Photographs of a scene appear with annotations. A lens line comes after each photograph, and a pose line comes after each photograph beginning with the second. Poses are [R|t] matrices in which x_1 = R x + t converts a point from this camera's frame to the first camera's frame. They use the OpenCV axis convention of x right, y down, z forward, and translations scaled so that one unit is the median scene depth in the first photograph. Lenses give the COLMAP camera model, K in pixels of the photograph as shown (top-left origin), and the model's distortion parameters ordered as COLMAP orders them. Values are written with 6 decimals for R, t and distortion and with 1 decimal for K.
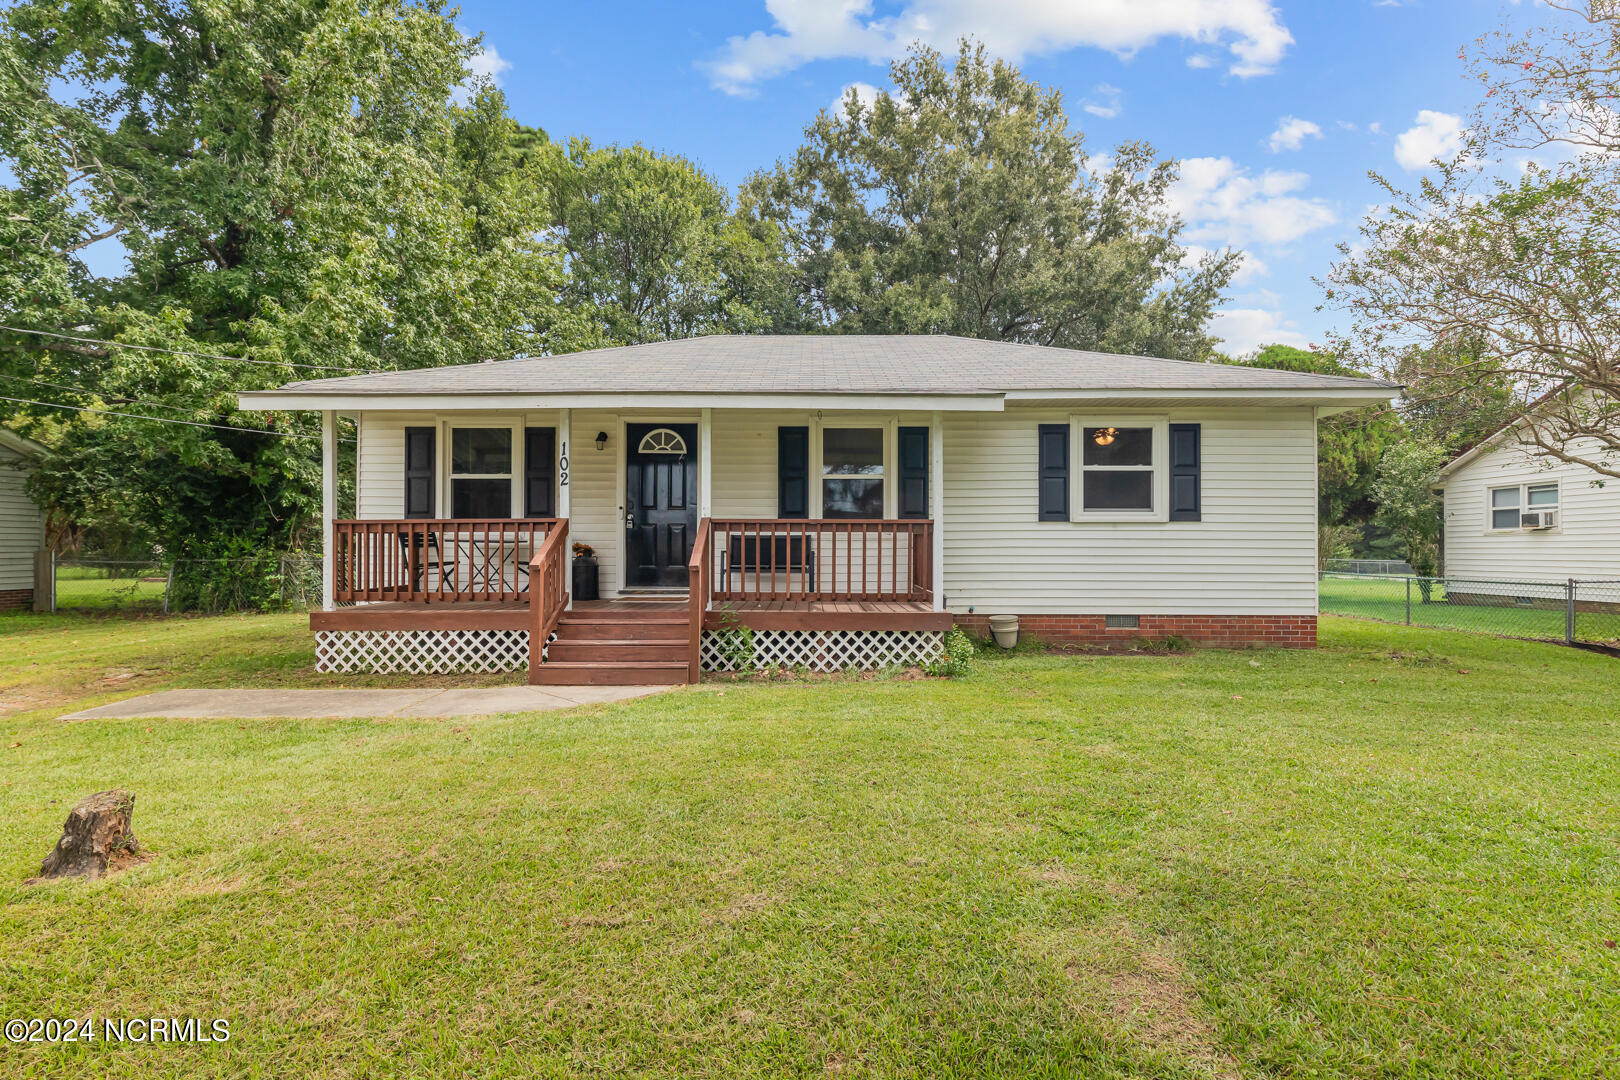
lens RADIAL K [[797.9, 0, 806.8], [0, 797.9, 546.2], [0, 0, 1]] dist [0.004377, -0.000117]
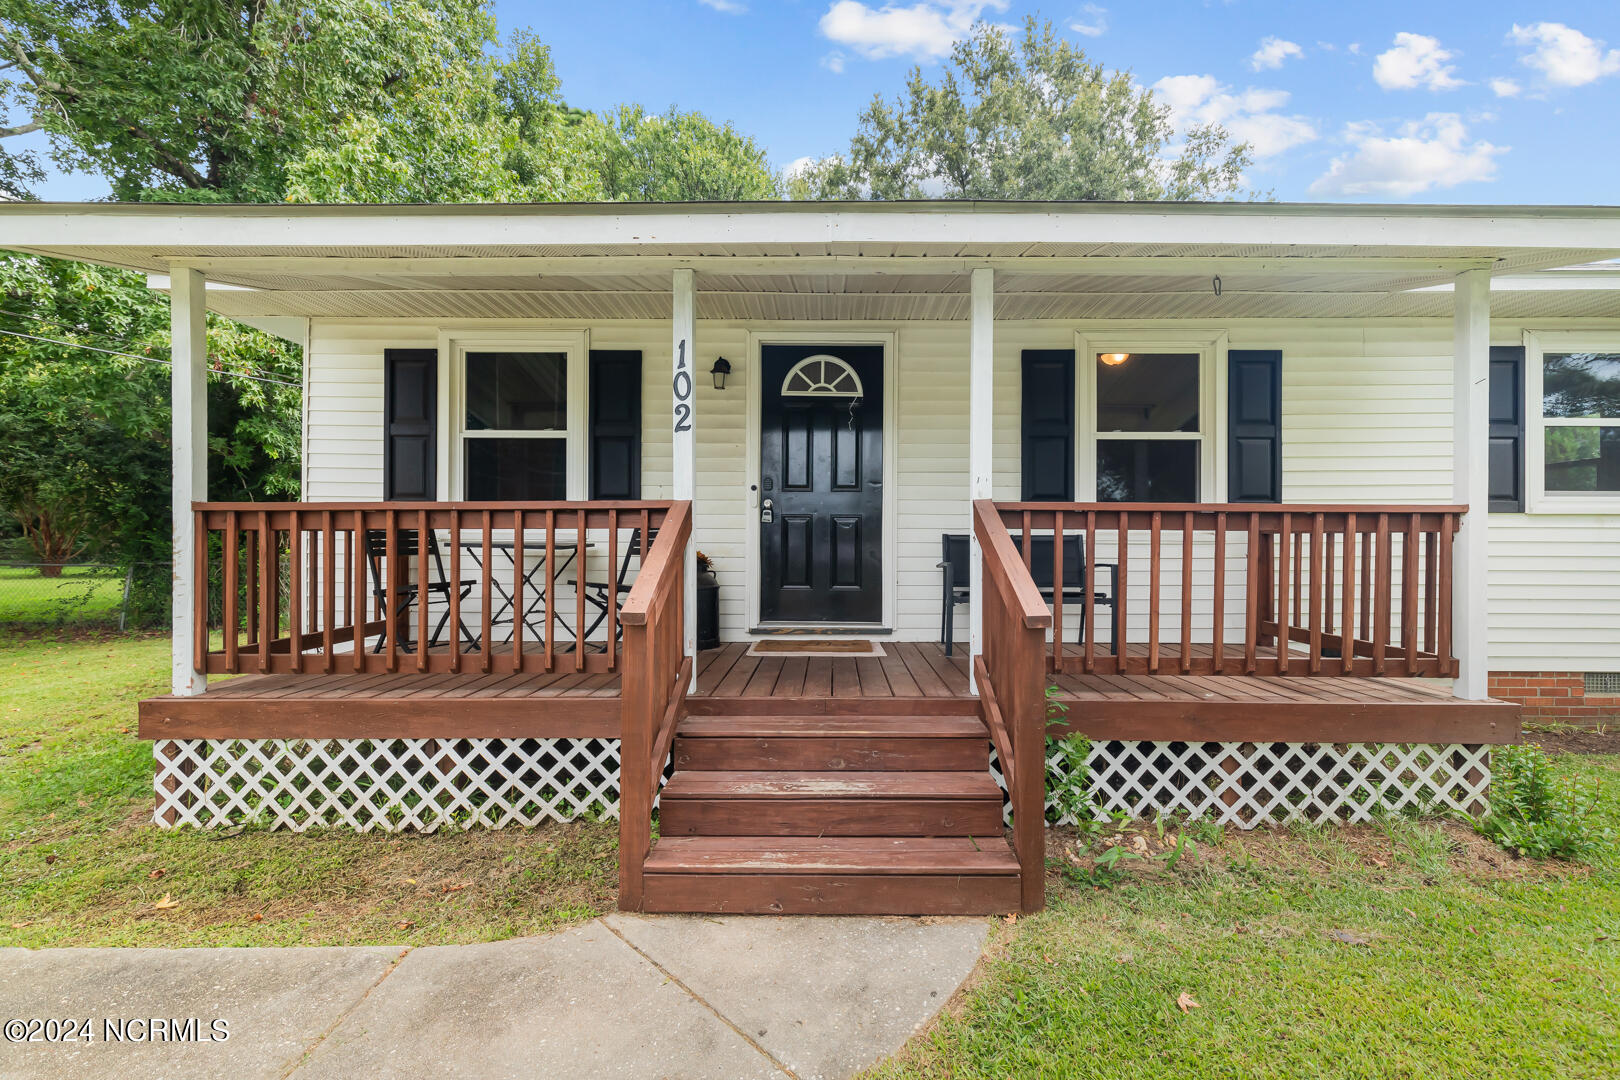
lens RADIAL K [[724.8, 0, 826.7], [0, 724.8, 543.6], [0, 0, 1]] dist [0.005015, 0.000181]
pose [[0.999997, 0.002274, 0.000374, -0.178491], [-0.002275, 0.999995, 0.002380, -0.008317], [-0.000369, -0.002381, 0.999997, 0.464977]]
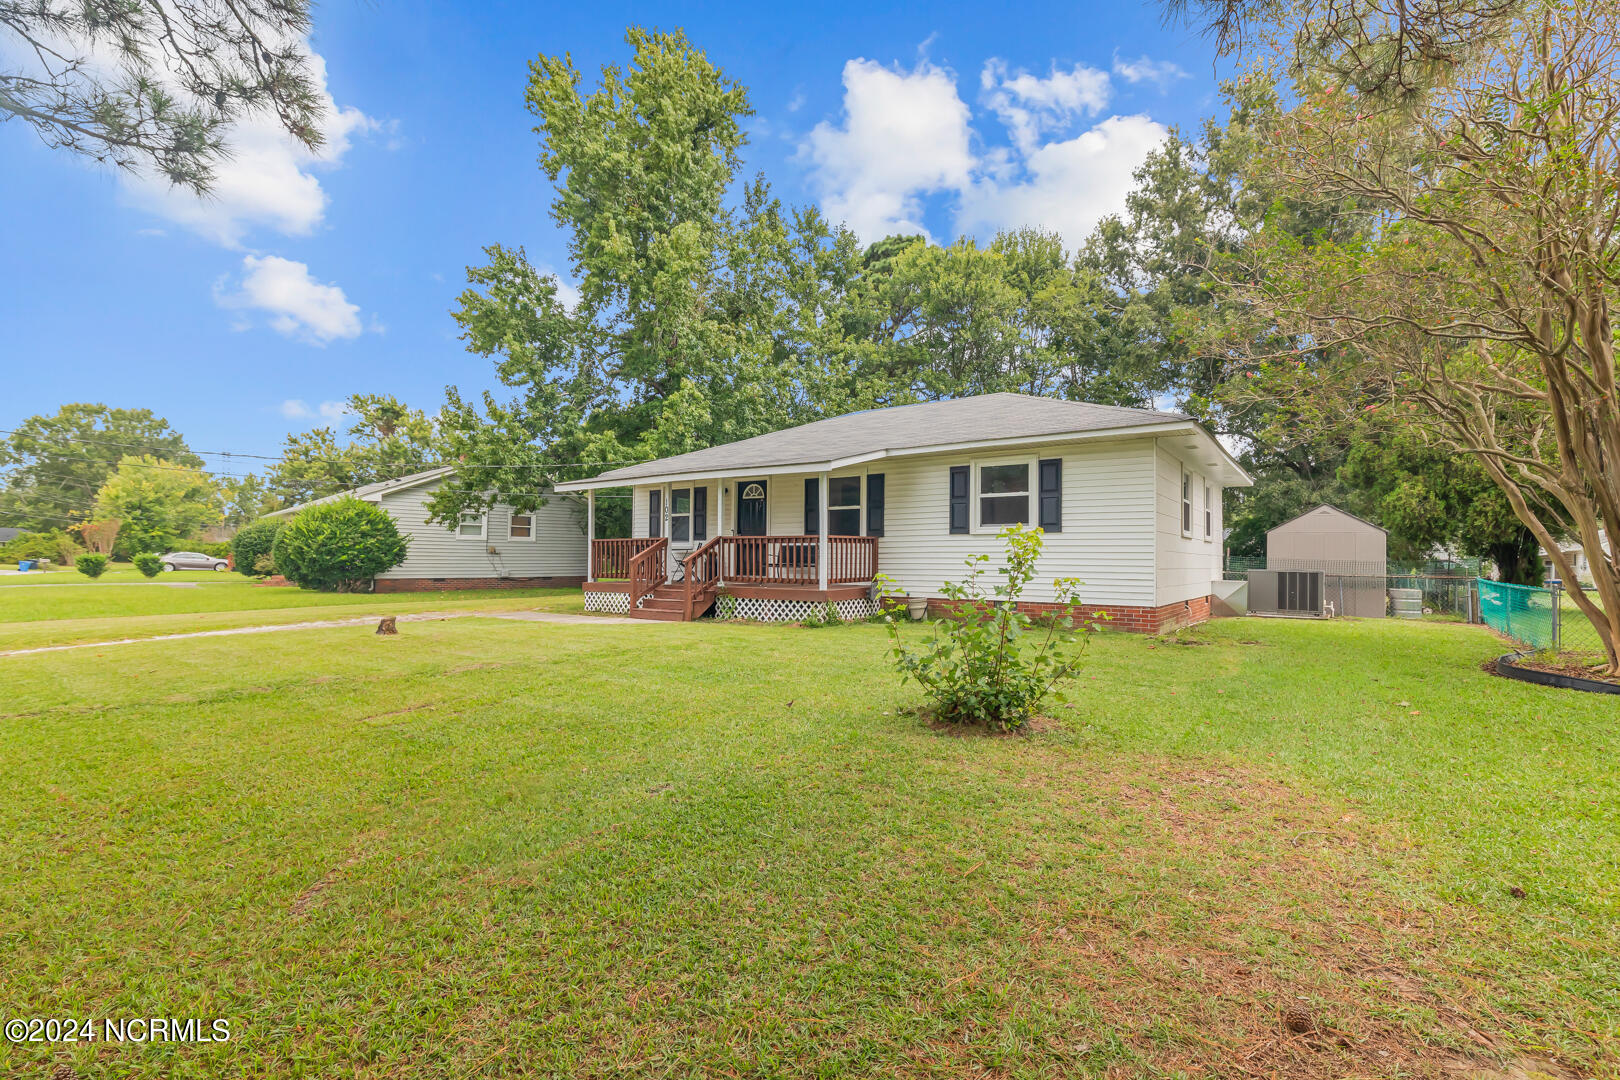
lens RADIAL K [[724.8, 0, 835.8], [0, 724.8, 544.1], [0, 0, 1]] dist [0.005015, 0.000181]
pose [[0.830227, -0.008175, -0.557365, 0.843818], [-0.002316, 0.999833, -0.018115, 0.010873], [0.557420, 0.016331, 0.830070, -0.200215]]
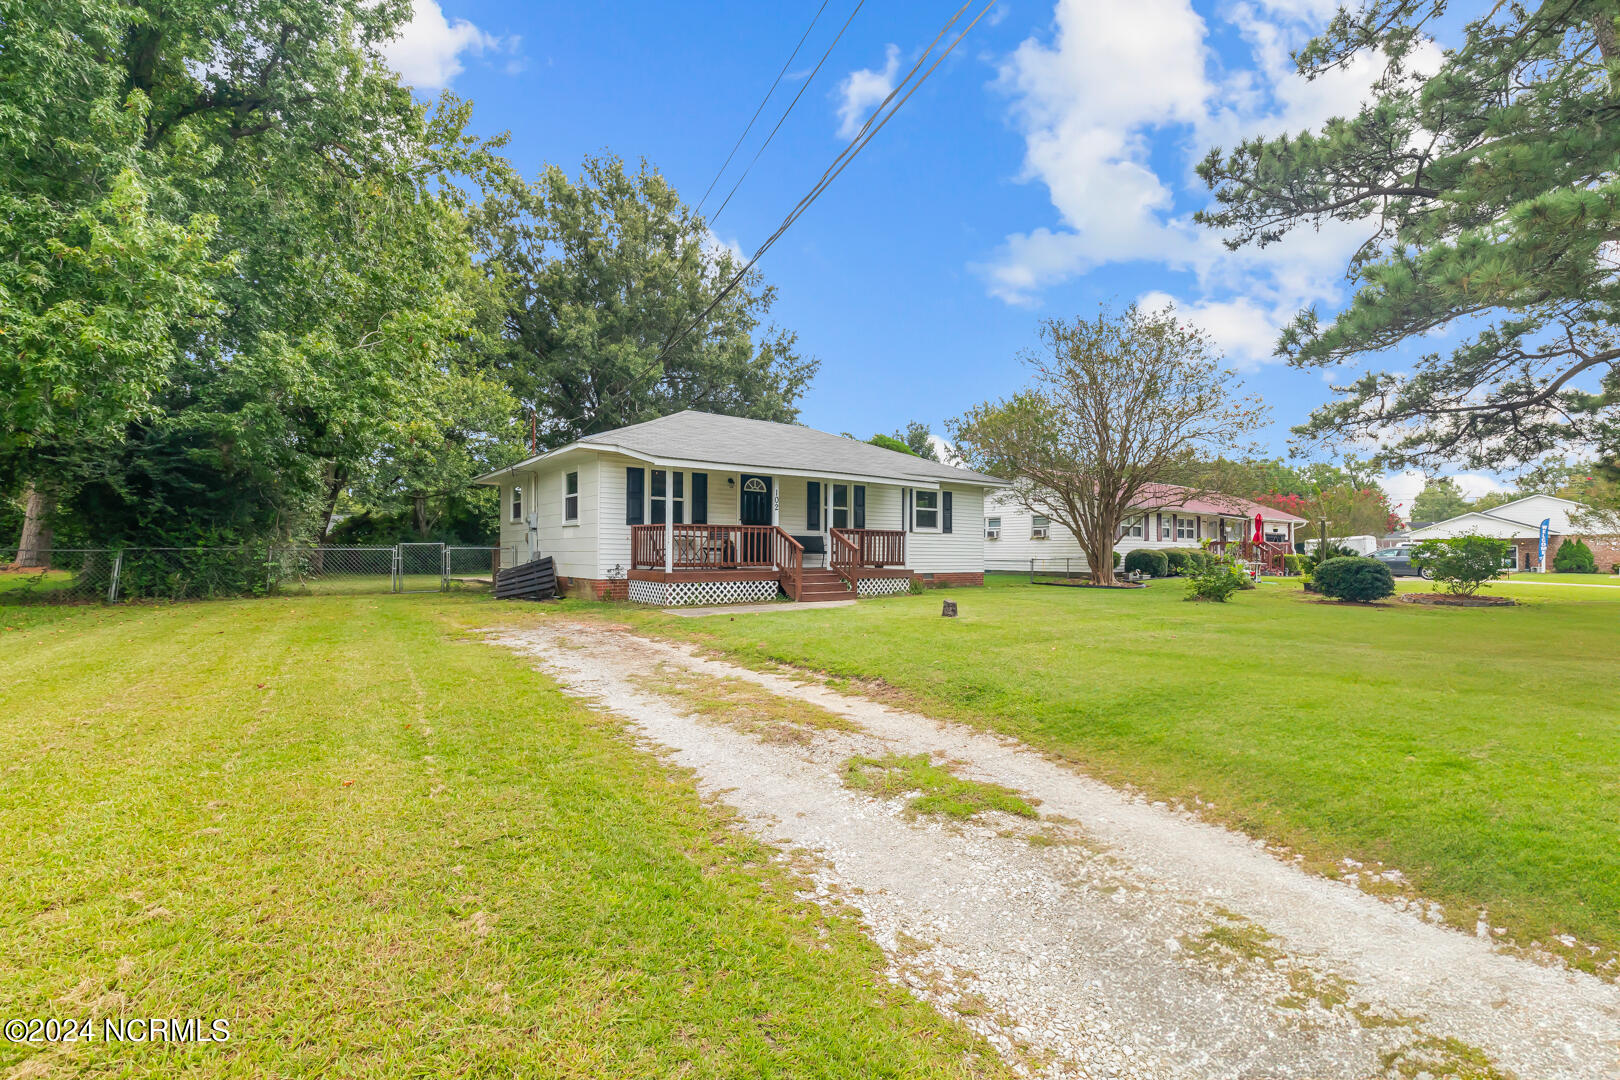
lens RADIAL K [[724.8, 0, 827.7], [0, 724.8, 535.0], [0, 0, 1]] dist [0.005015, 0.000181]
pose [[0.785040, 0.018719, 0.619162, -1.109391], [-0.008858, 0.999780, -0.018995, 0.017552], [-0.619382, 0.009427, 0.785033, -0.448203]]
